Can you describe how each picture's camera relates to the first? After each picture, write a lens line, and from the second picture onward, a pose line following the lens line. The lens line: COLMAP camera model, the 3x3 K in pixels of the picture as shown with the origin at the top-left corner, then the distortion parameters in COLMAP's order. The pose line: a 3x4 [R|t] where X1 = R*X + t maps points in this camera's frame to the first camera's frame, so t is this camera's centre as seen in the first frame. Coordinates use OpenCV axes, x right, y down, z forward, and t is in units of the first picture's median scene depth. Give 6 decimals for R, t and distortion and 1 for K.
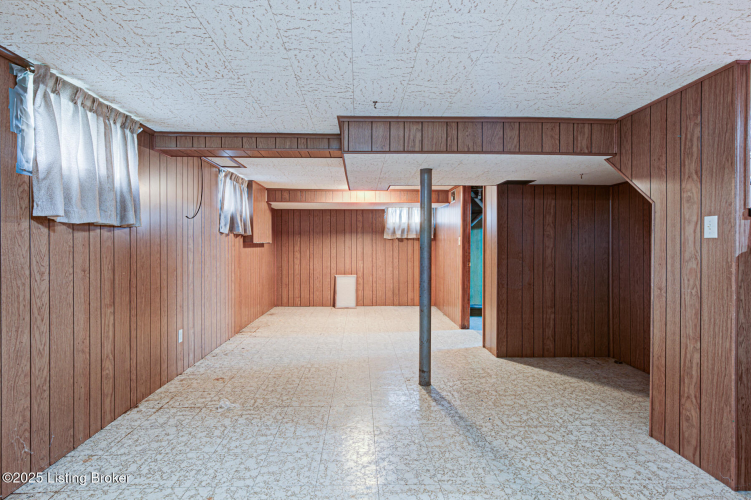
lens RADIAL K [[374.6, 0, 375.5], [0, 374.6, 250.0], [0, 0, 1]] dist [0.001031, 0.000300]
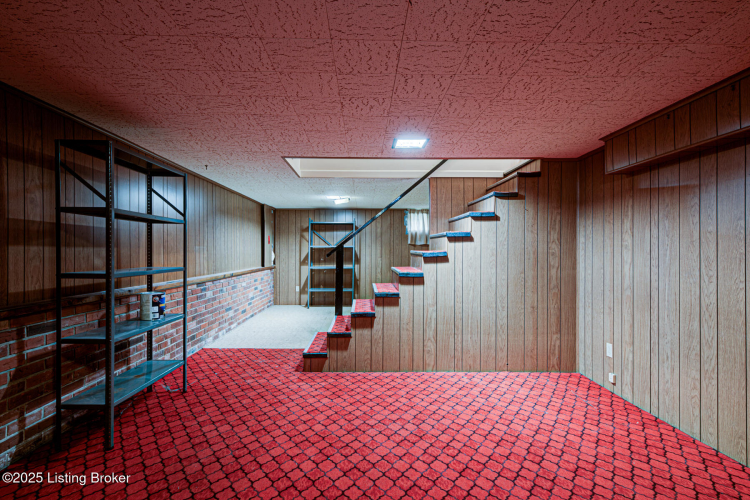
lens RADIAL K [[389.8, 0, 372.1], [0, 389.8, 250.5], [0, 0, 1]] dist [-0.002286, -0.000525]
pose [[-0.999270, 0.017613, 0.033912, 0.122218], [0.017474, 0.999838, -0.004402, -0.031784], [-0.033984, -0.003806, -0.999415, 2.236854]]
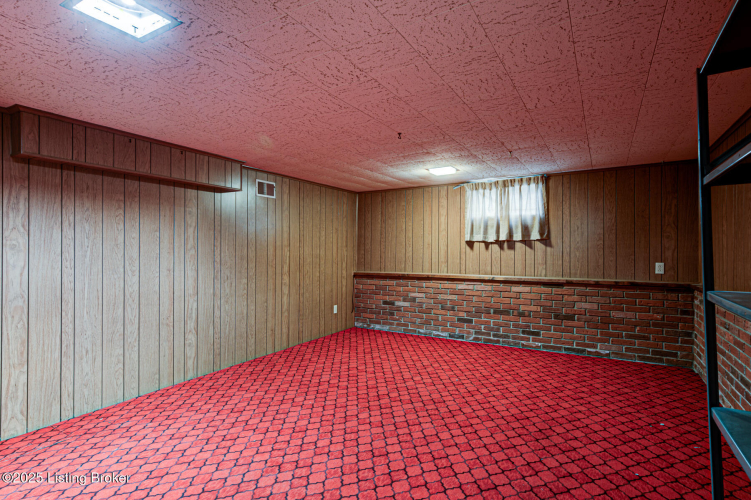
lens RADIAL K [[390.3, 0, 372.6], [0, 390.3, 250.5], [0, 0, 1]] dist [-0.002286, -0.000525]
pose [[0.832782, 0.015996, -0.553369, 0.839046], [-0.012905, 0.999872, 0.009482, -0.051721], [0.553450, -0.000755, 0.832882, 0.193956]]
